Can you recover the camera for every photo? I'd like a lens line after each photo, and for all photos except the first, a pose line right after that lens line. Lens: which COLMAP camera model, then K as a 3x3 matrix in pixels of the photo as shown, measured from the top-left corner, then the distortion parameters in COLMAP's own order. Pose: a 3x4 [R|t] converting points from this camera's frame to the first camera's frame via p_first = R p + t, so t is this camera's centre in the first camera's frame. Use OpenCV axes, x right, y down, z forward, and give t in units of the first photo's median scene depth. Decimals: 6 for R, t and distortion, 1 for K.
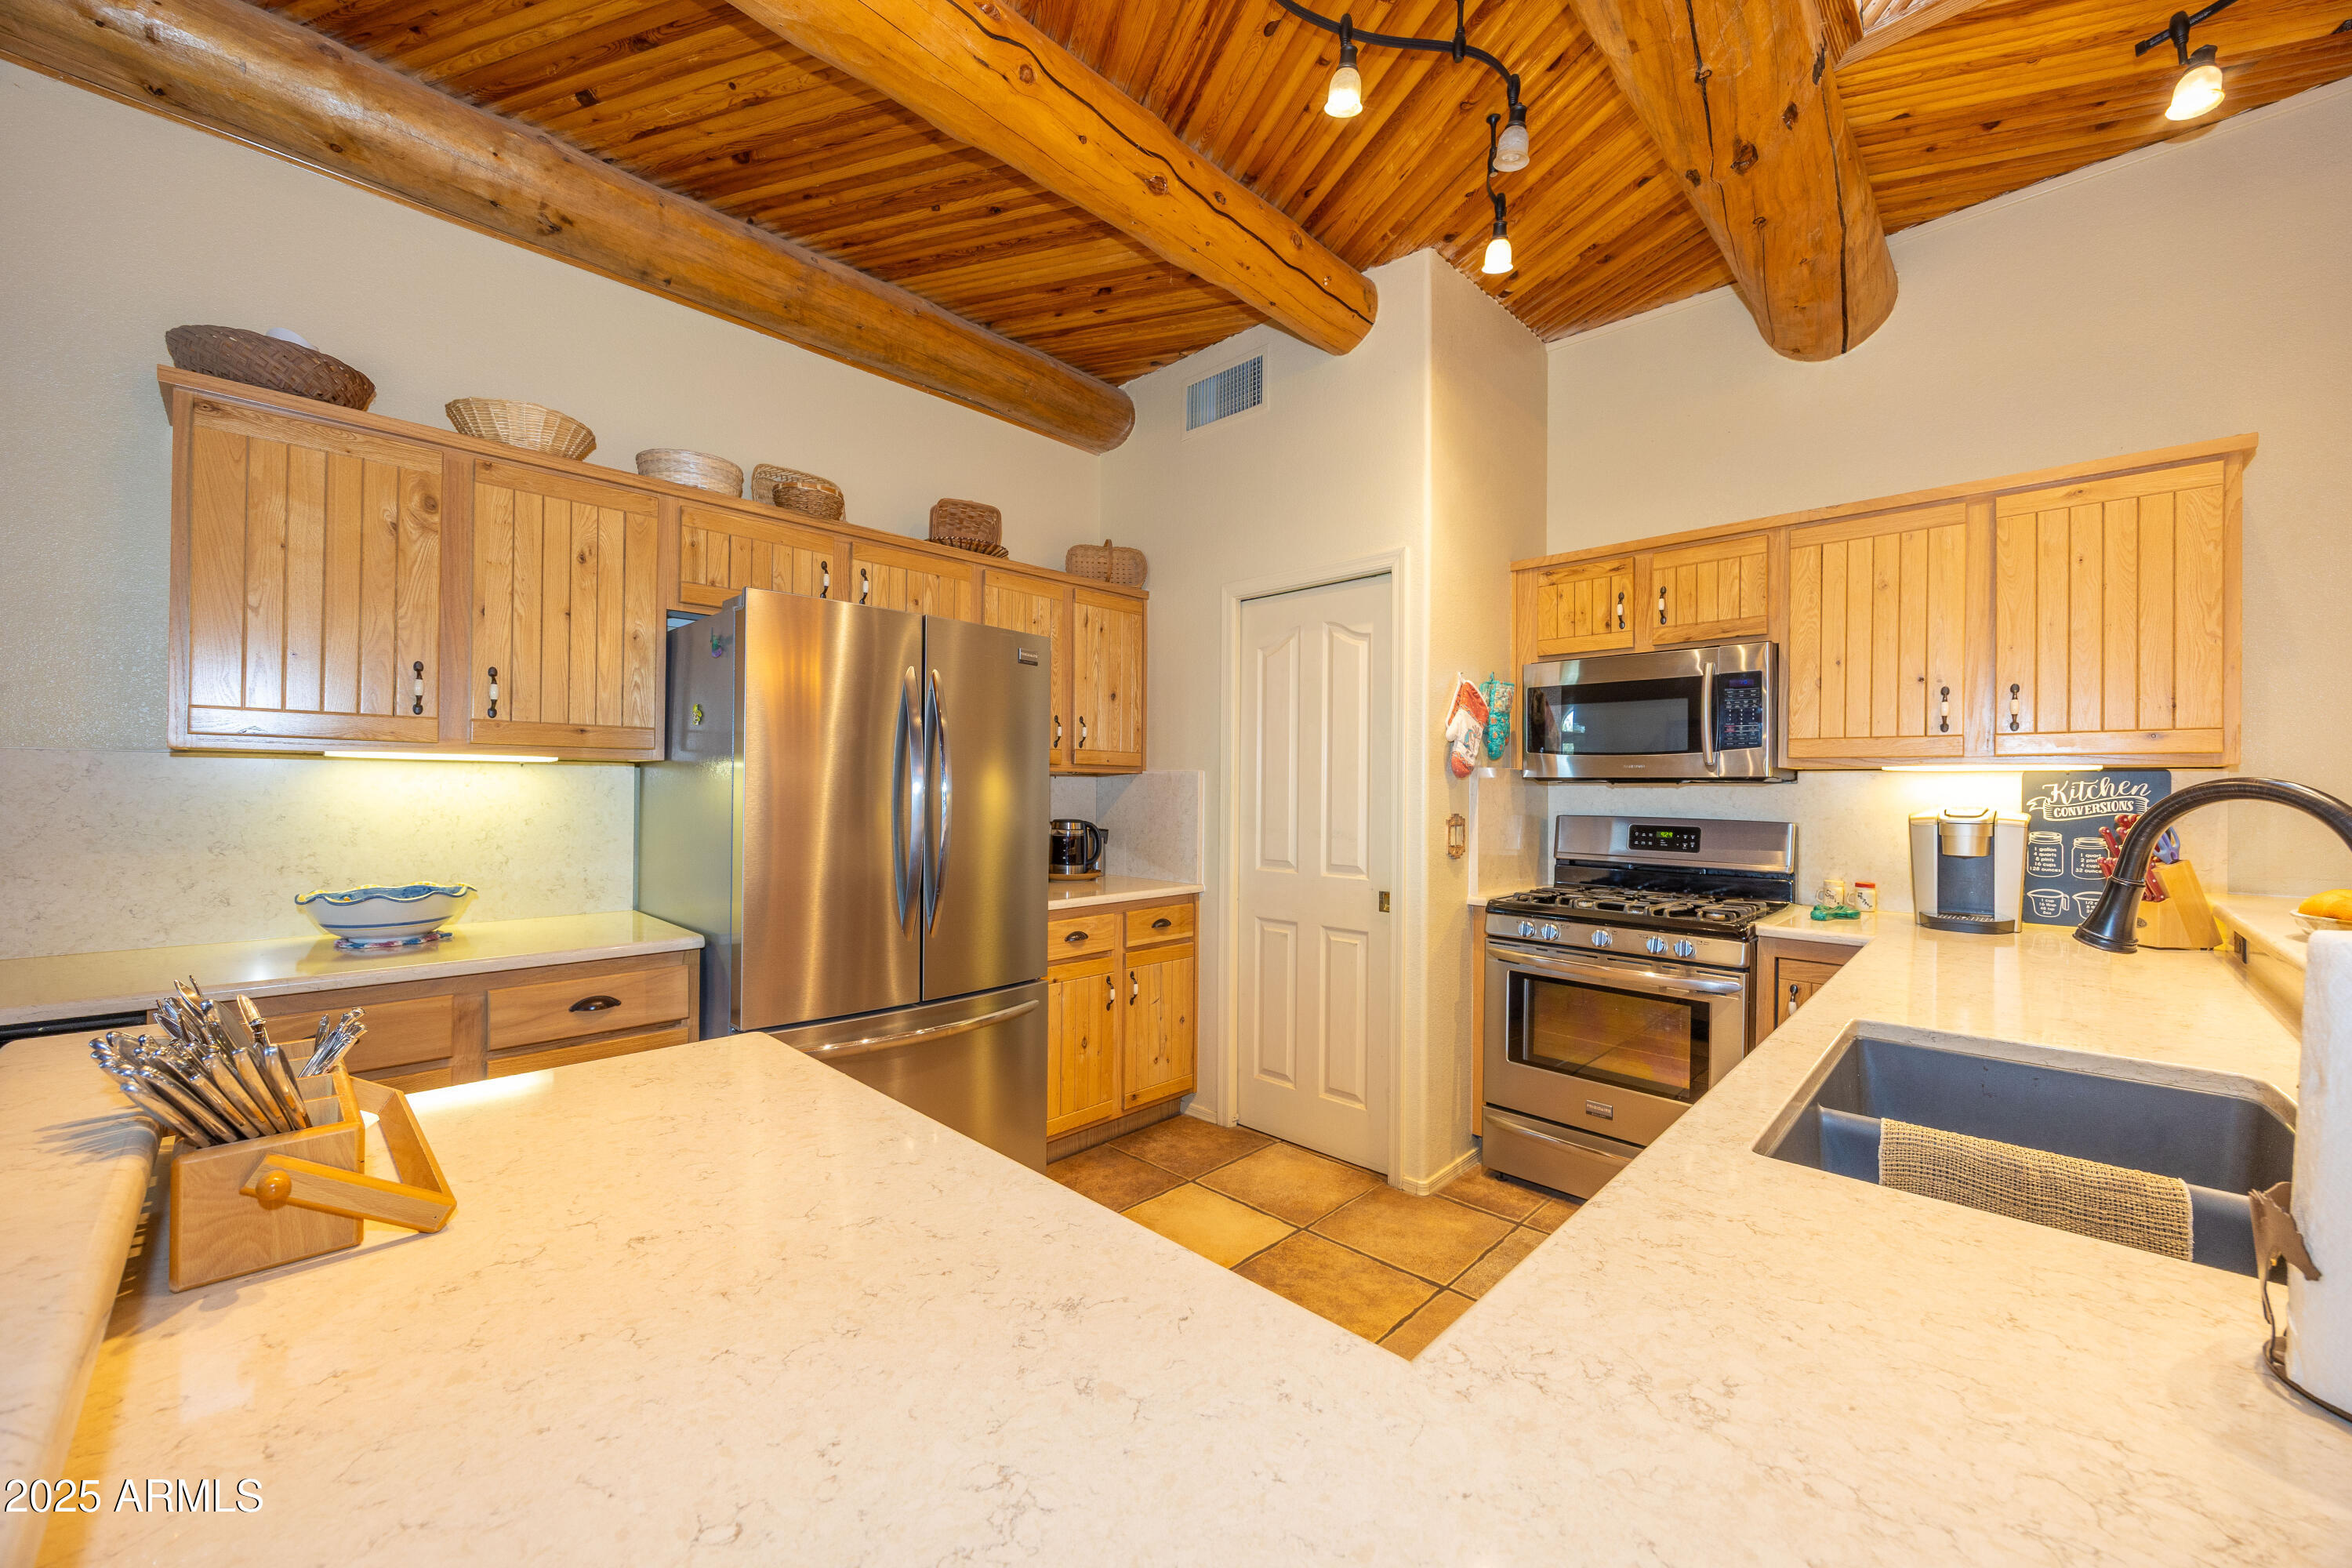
lens RADIAL K [[895.0, 0, 1172.5], [0, 895.0, 785.8], [0, 0, 1]] dist [-0.004582, 0.000209]
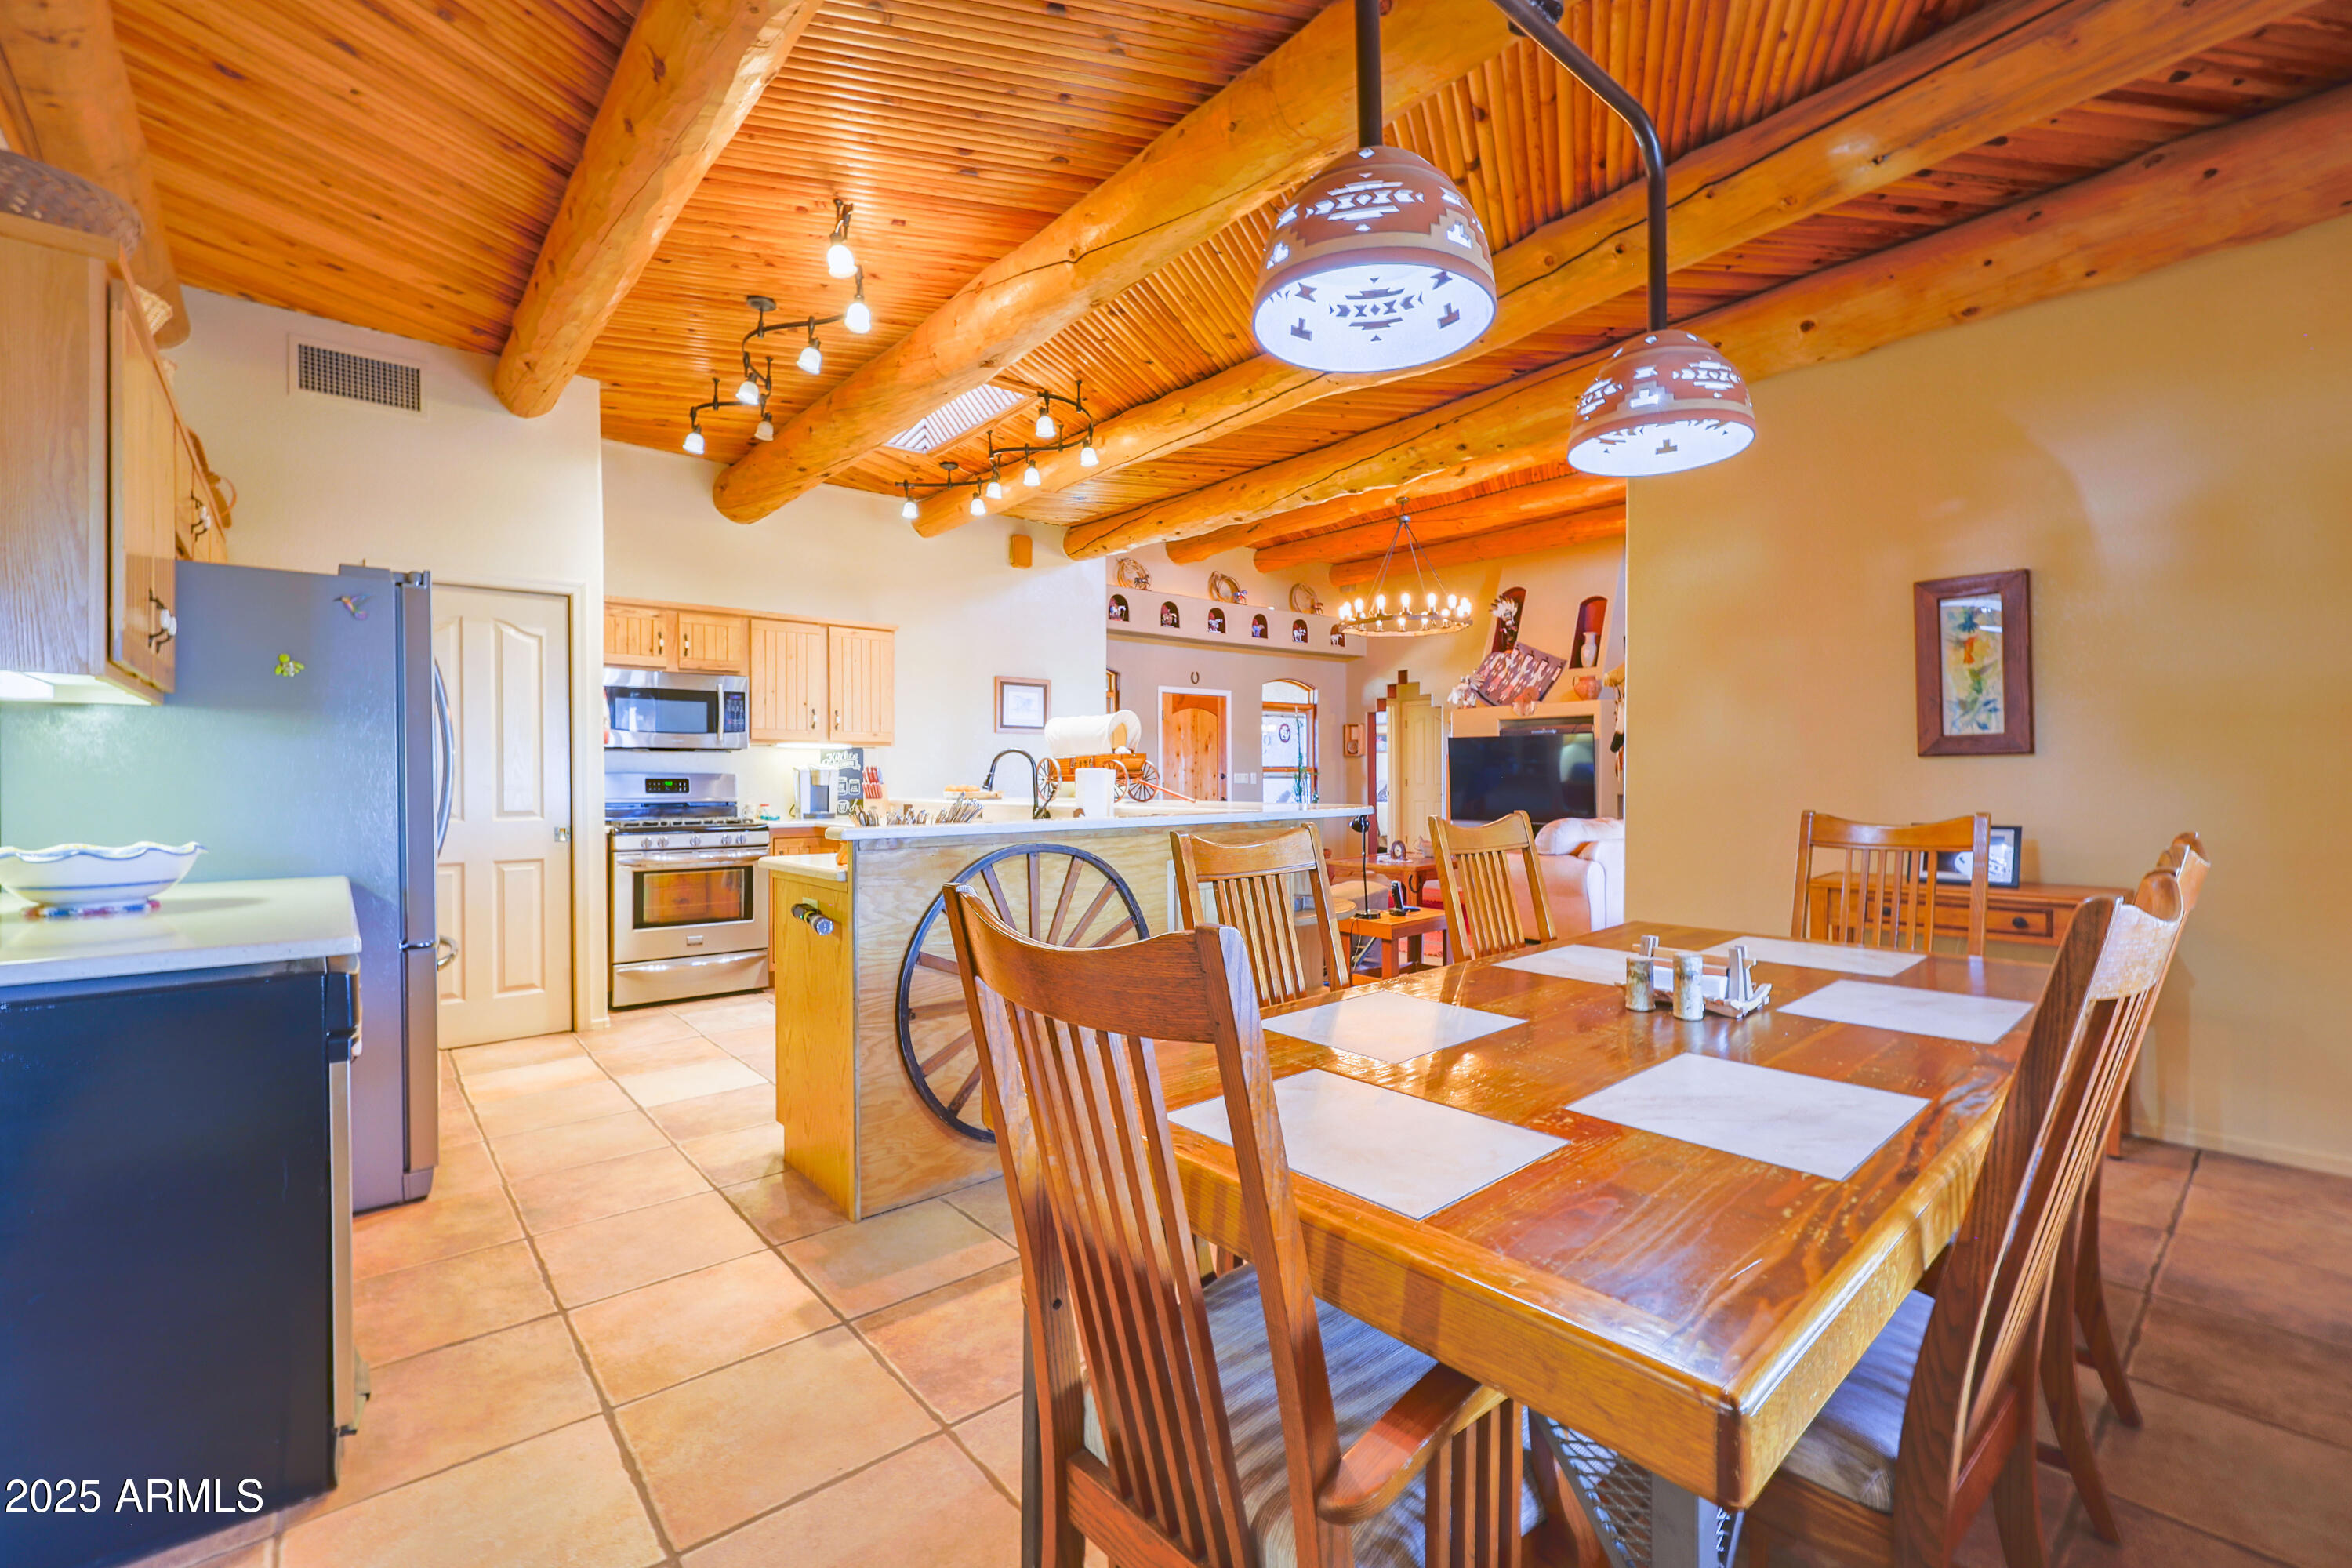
lens RADIAL K [[995.2, 0, 1169.4], [0, 995.2, 779.9], [0, 0, 1]] dist [0.001676, -0.000209]
pose [[0.093722, -0.014179, 0.995497, -1.298694], [0.000499, 0.999899, 0.014194, 0.026451], [-0.995598, -0.000833, 0.093719, -0.082151]]
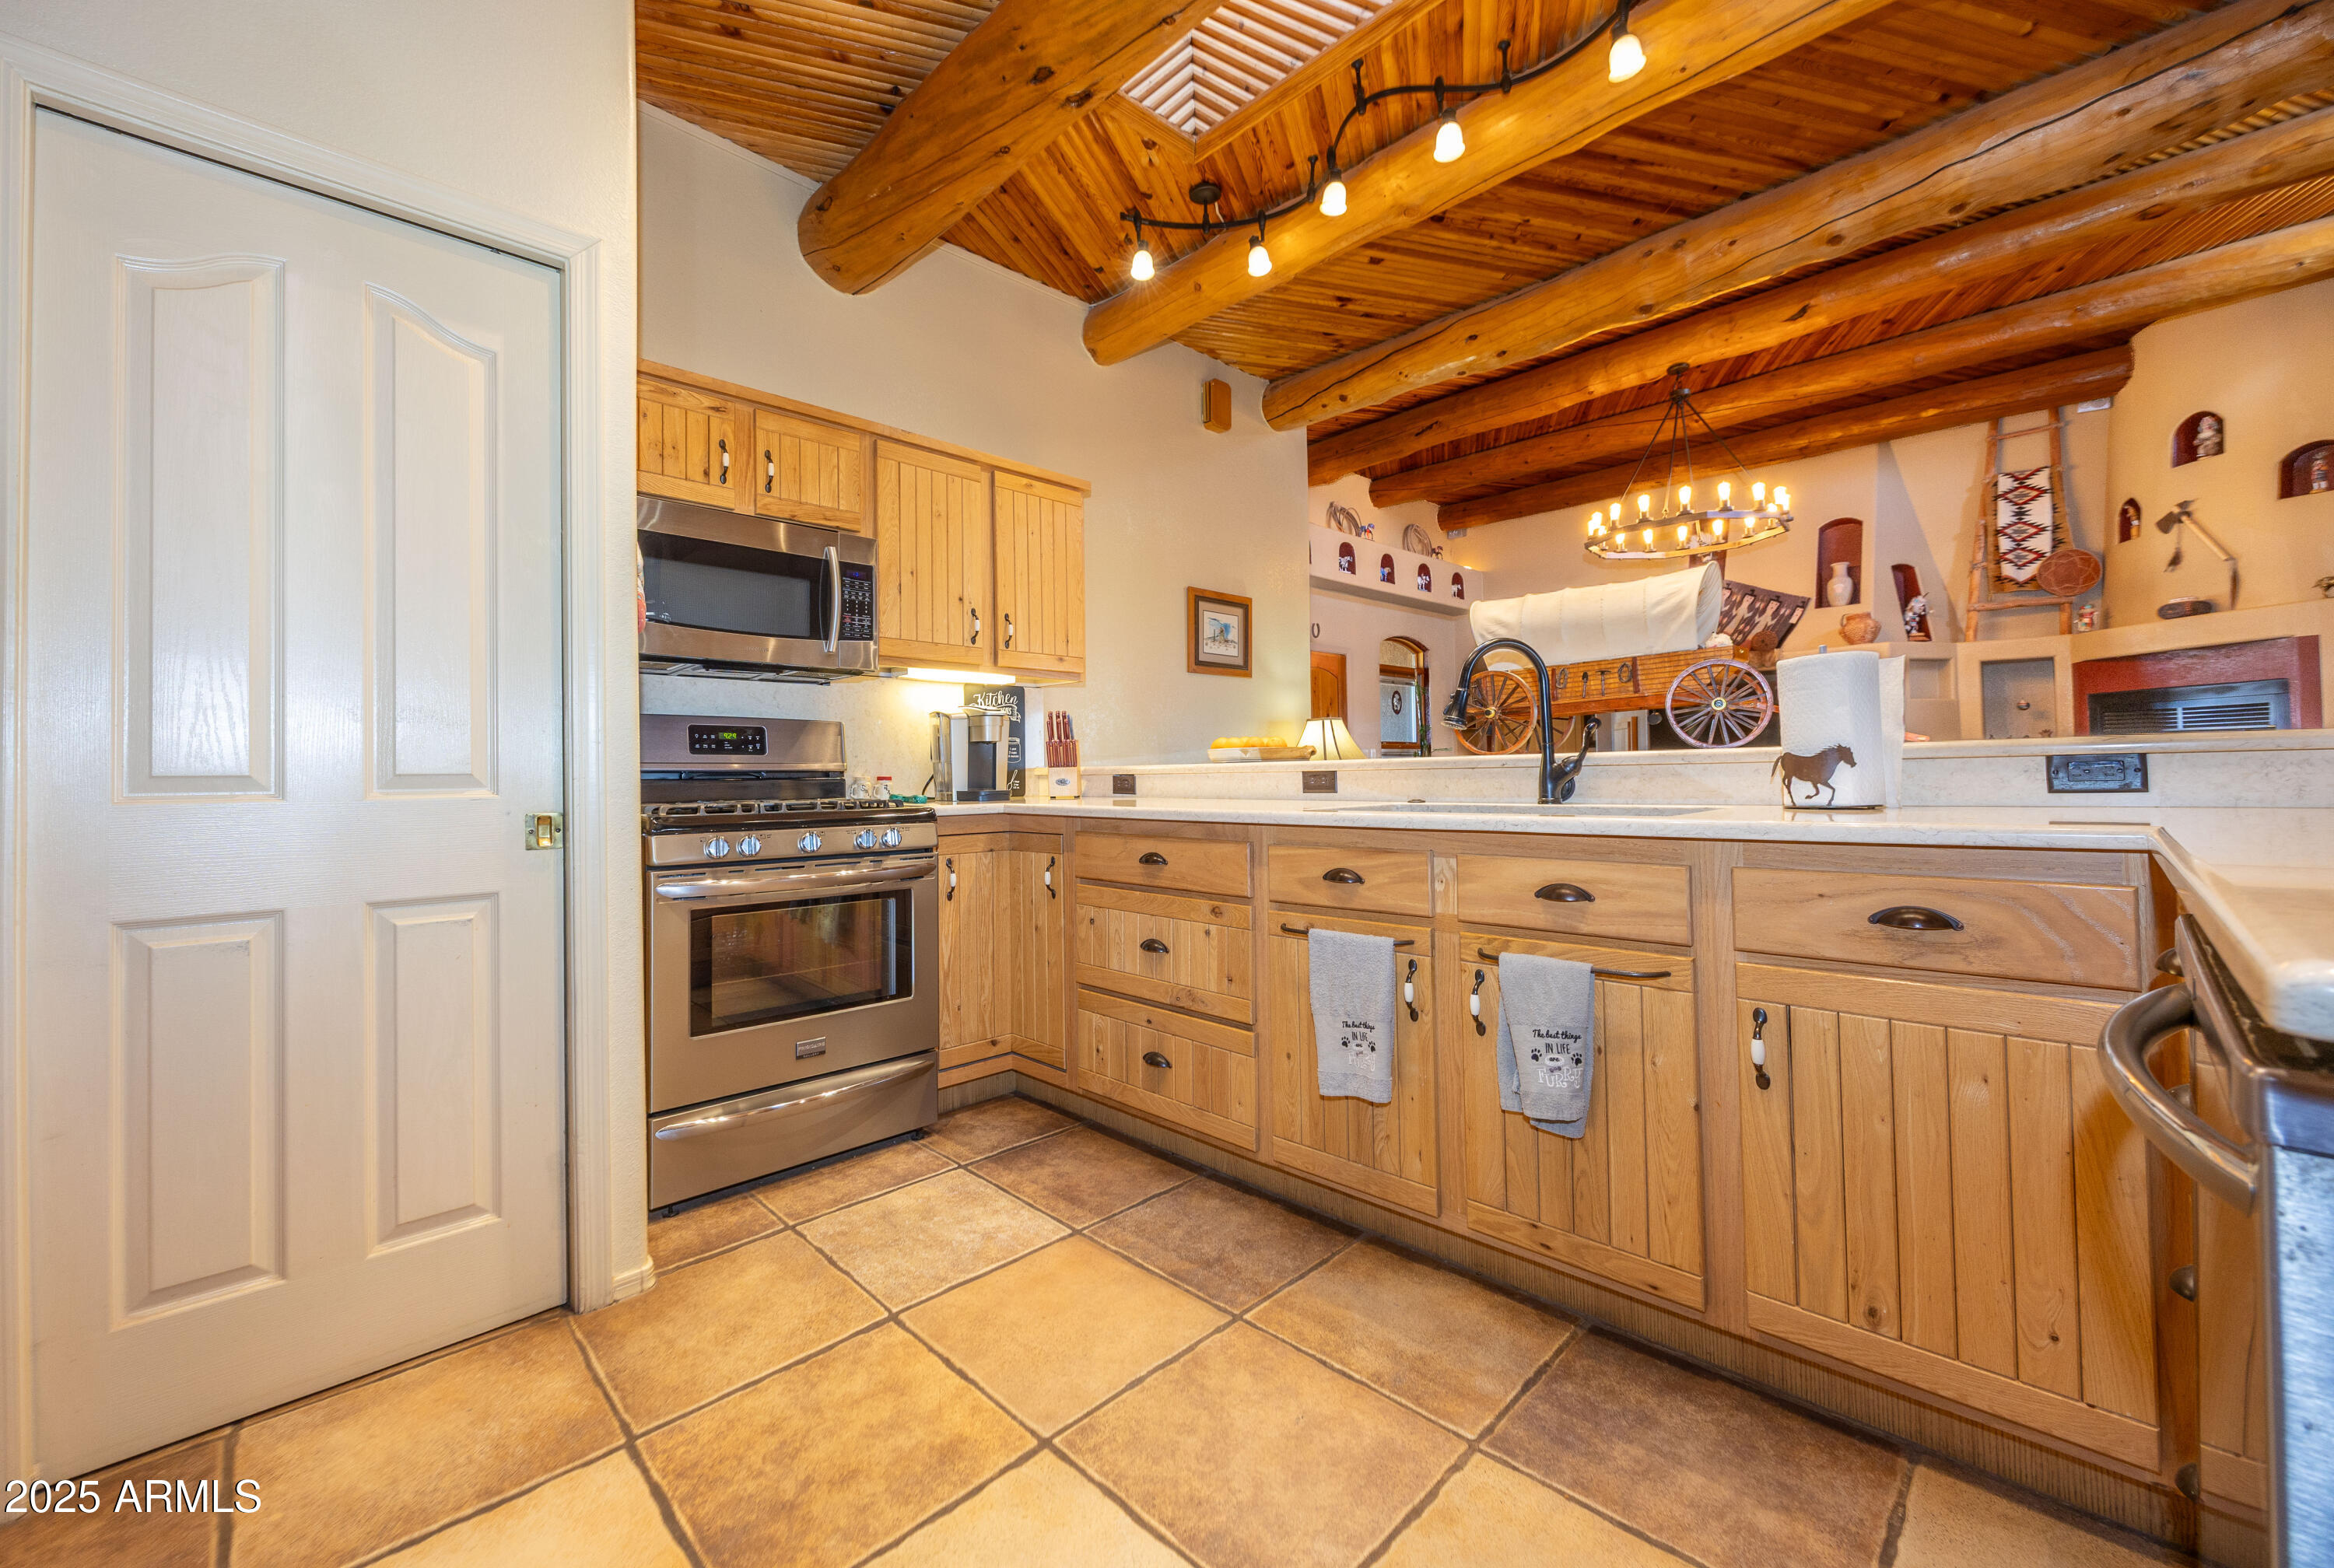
lens RADIAL K [[921.9, 0, 1123.4], [0, 921.9, 760.7], [0, 0, 1]] dist [0.000861, -0.001683]
pose [[0.036553, 0.006792, 0.999309, -0.367070], [0.013635, 0.999880, -0.007295, 0.101313], [-0.999239, 0.013892, 0.036456, 0.656380]]
